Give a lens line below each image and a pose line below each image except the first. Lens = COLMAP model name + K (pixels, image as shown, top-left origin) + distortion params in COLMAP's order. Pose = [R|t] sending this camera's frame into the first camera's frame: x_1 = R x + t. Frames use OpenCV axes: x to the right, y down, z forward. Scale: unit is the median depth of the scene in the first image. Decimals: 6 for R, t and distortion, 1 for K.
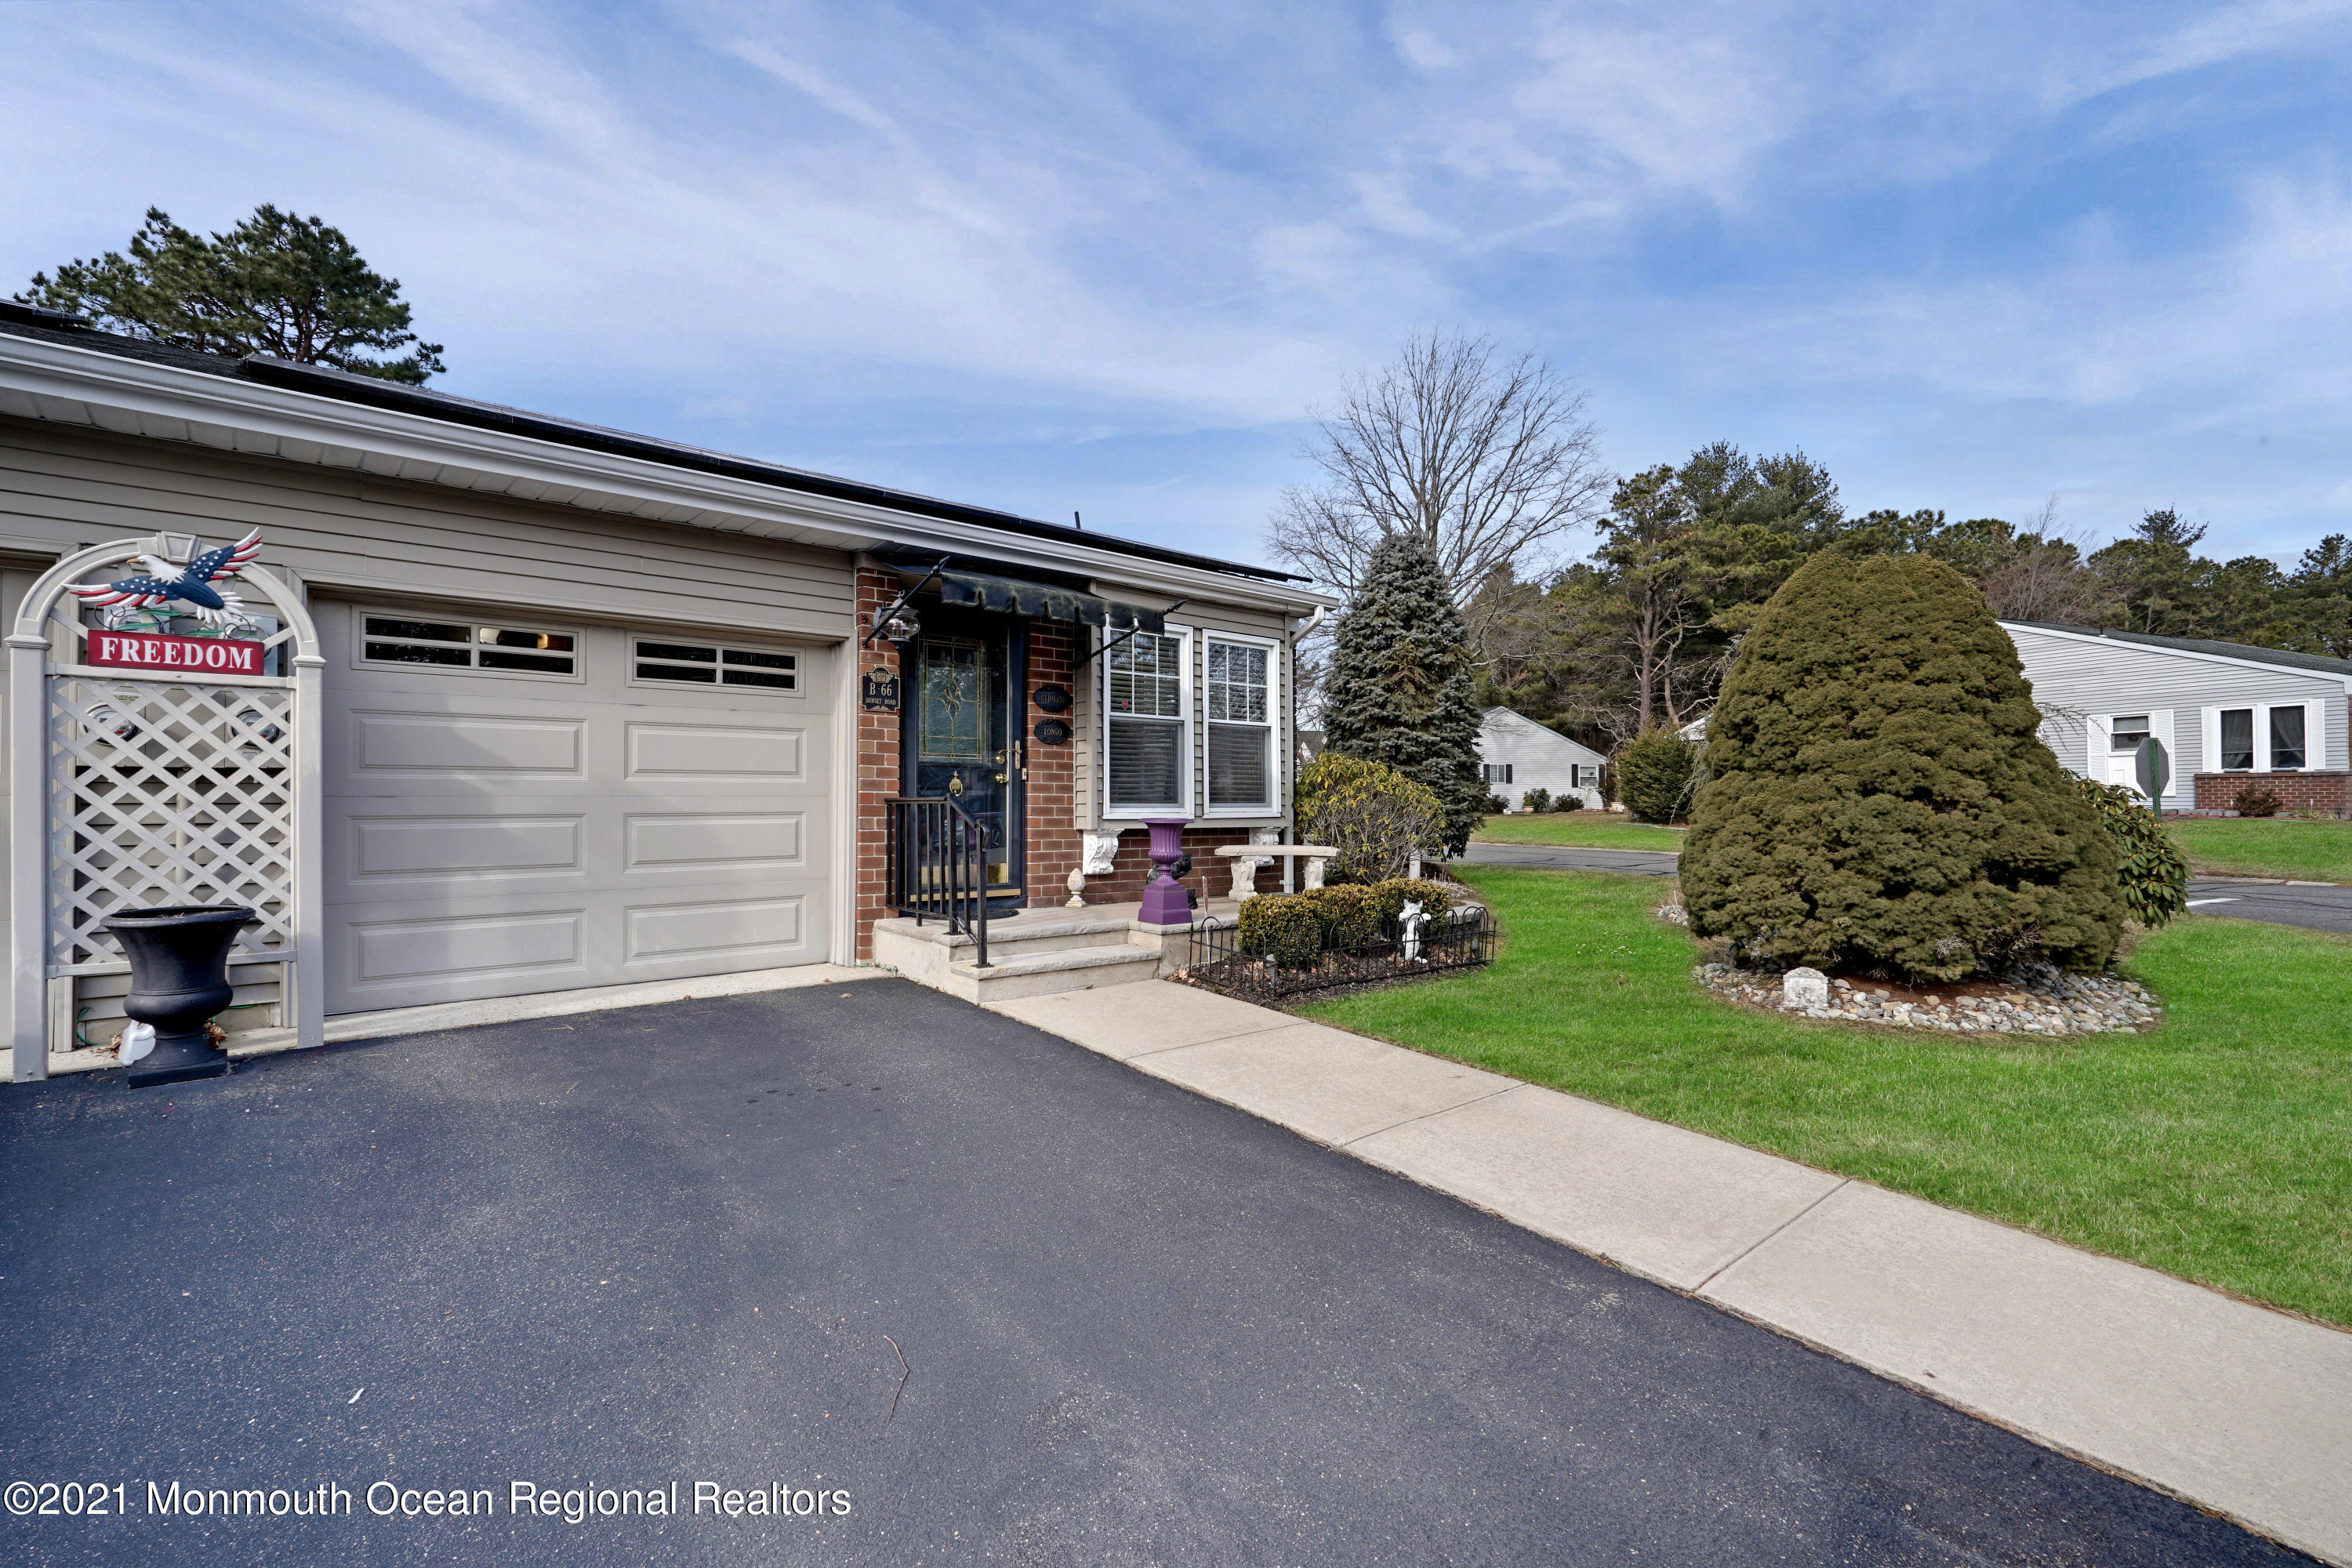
lens RADIAL K [[1054.1, 0, 1175.8], [0, 1054.1, 787.1], [0, 0, 1]] dist [0.001191, 0.000092]
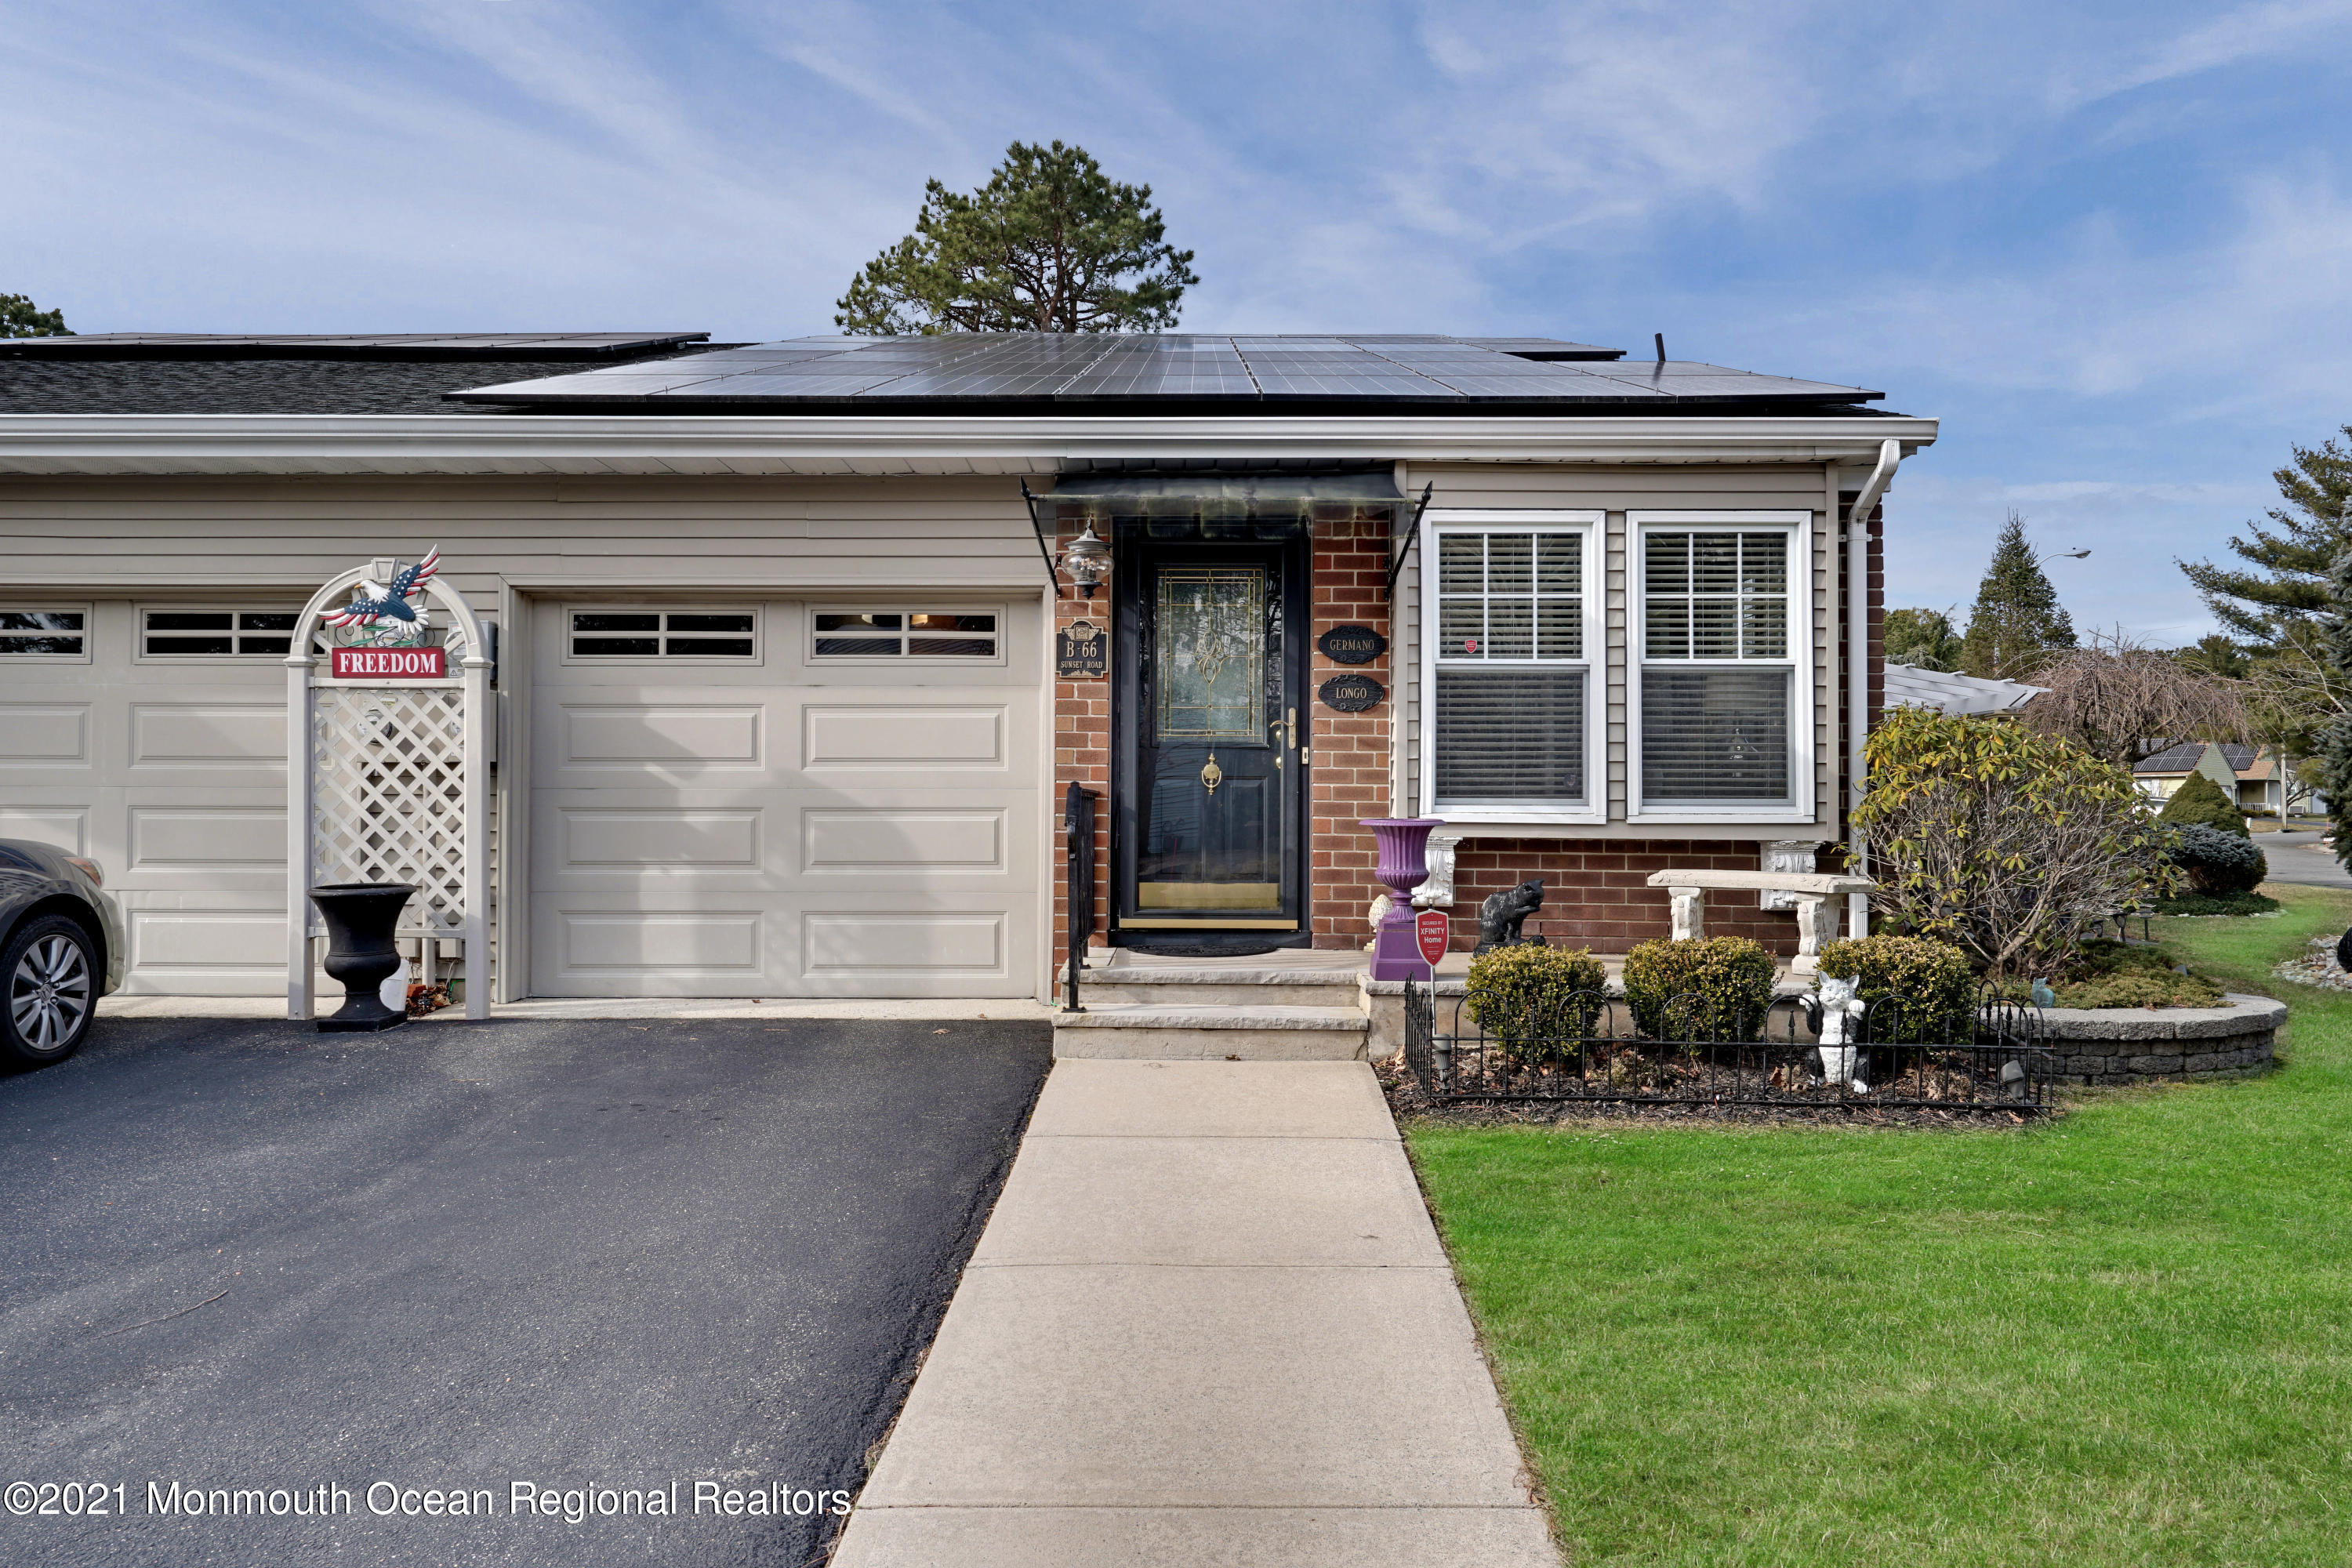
lens RADIAL K [[1626.3, 0, 1176.1], [0, 1626.3, 791.4], [0, 0, 1]] dist [0.006767, -0.005276]
pose [[0.750753, -0.004413, -0.660568, 0.565383], [0.006160, 0.999981, 0.000322, 0.011529], [0.660554, -0.004311, 0.750766, 0.155118]]
